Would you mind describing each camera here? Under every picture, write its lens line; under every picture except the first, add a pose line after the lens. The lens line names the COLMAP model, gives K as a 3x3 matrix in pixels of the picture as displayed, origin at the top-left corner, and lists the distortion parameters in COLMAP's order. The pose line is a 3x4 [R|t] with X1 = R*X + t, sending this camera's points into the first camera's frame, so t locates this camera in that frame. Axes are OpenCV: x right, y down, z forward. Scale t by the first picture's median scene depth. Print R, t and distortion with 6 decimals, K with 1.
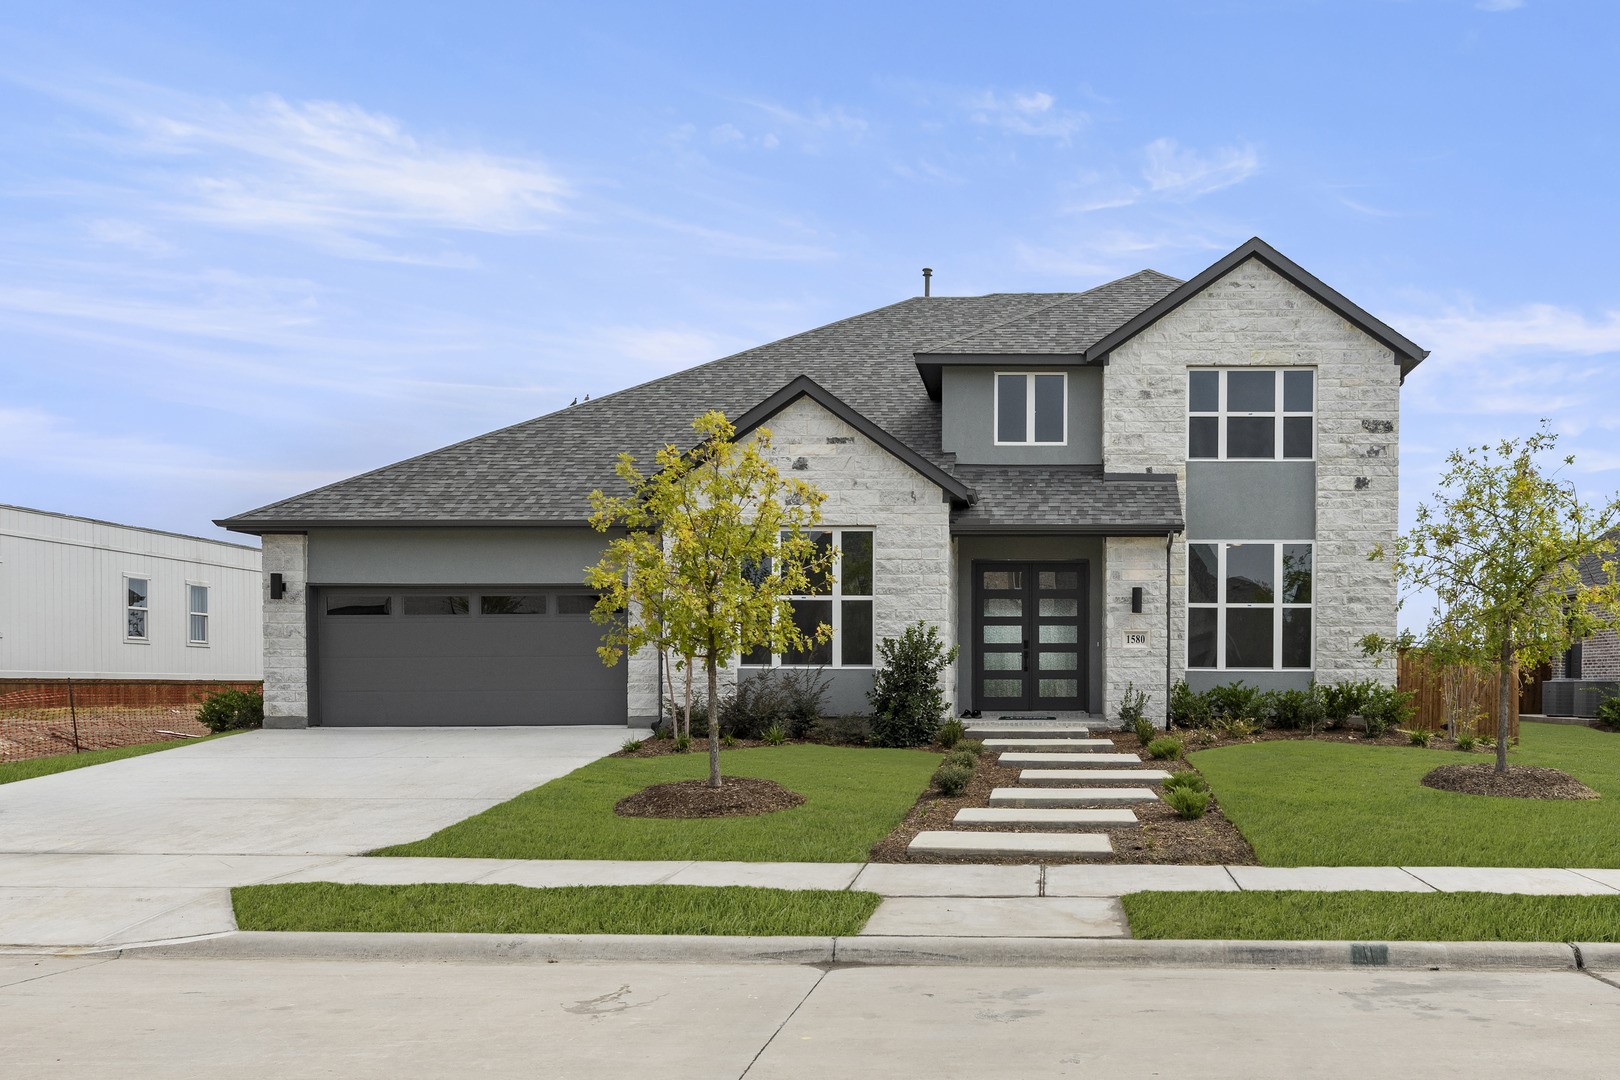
lens RADIAL K [[883.4, 0, 810.0], [0, 883.4, 542.2], [0, 0, 1]] dist [0.000814, 0.000754]
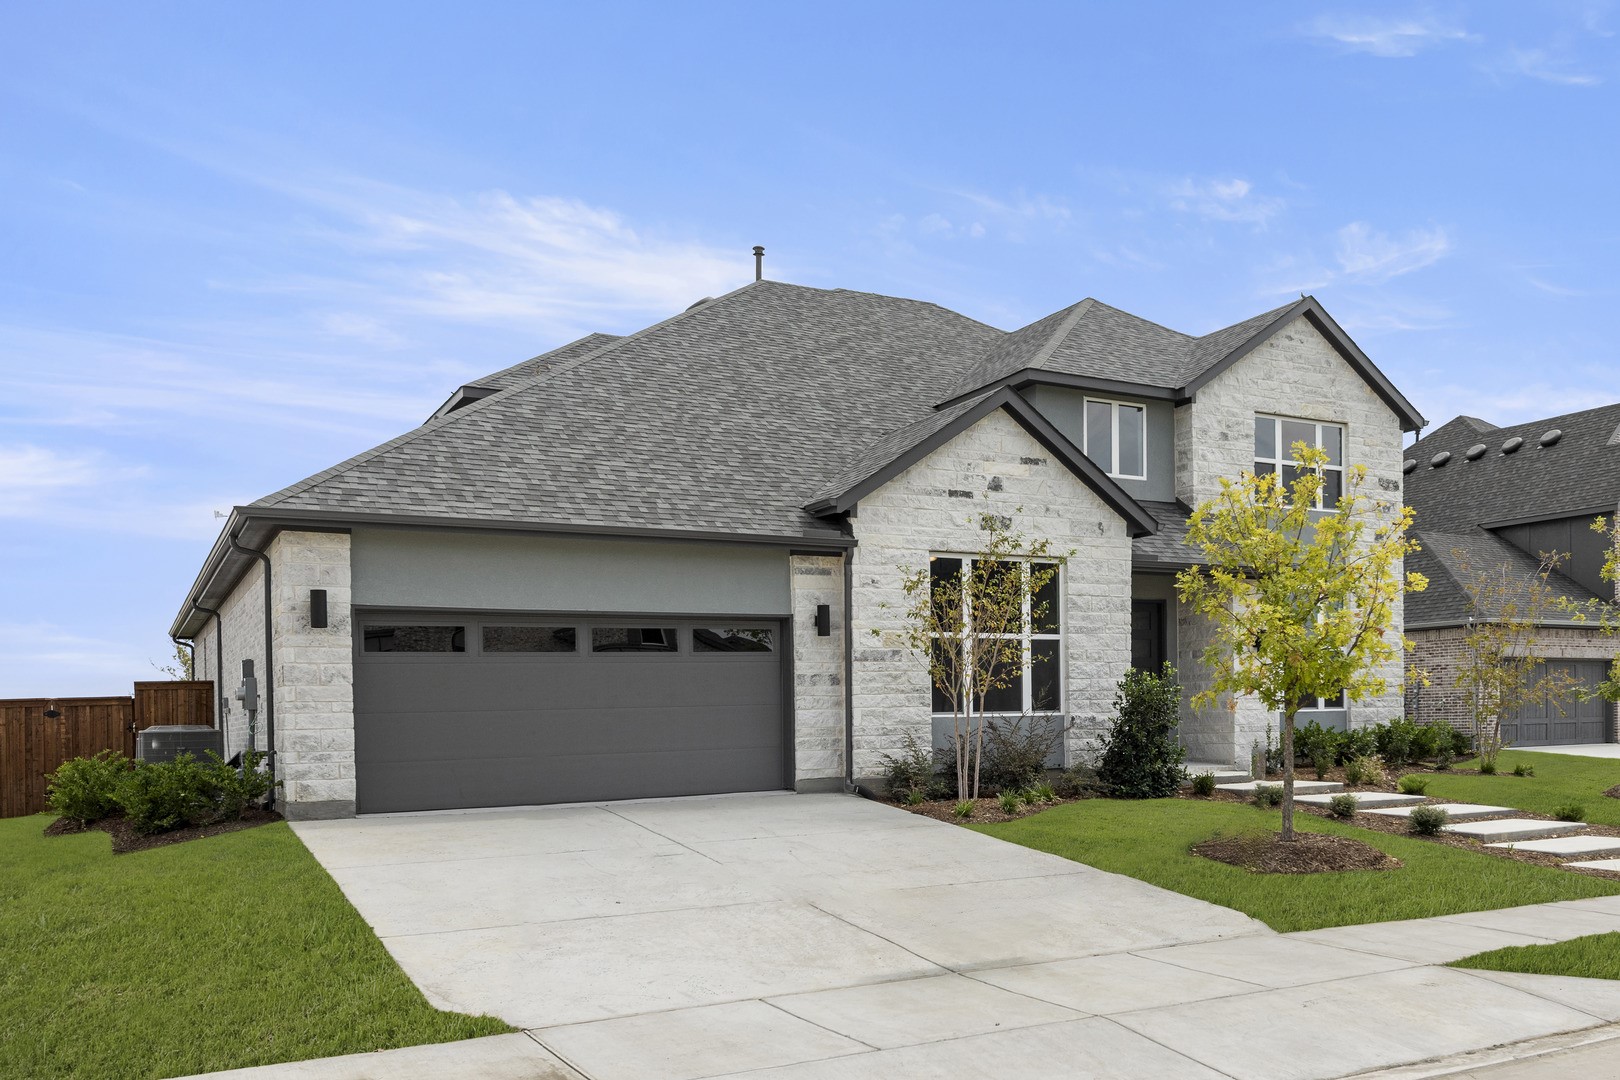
lens RADIAL K [[1080.8, 0, 810.1], [0, 1080.8, 539.3], [0, 0, 1]] dist [-0.002520, -0.001649]
pose [[0.909618, 0.049614, 0.412471, -0.590415], [-0.040349, 0.998700, -0.031147, 0.007311], [-0.413481, 0.011690, 0.910438, 0.087399]]
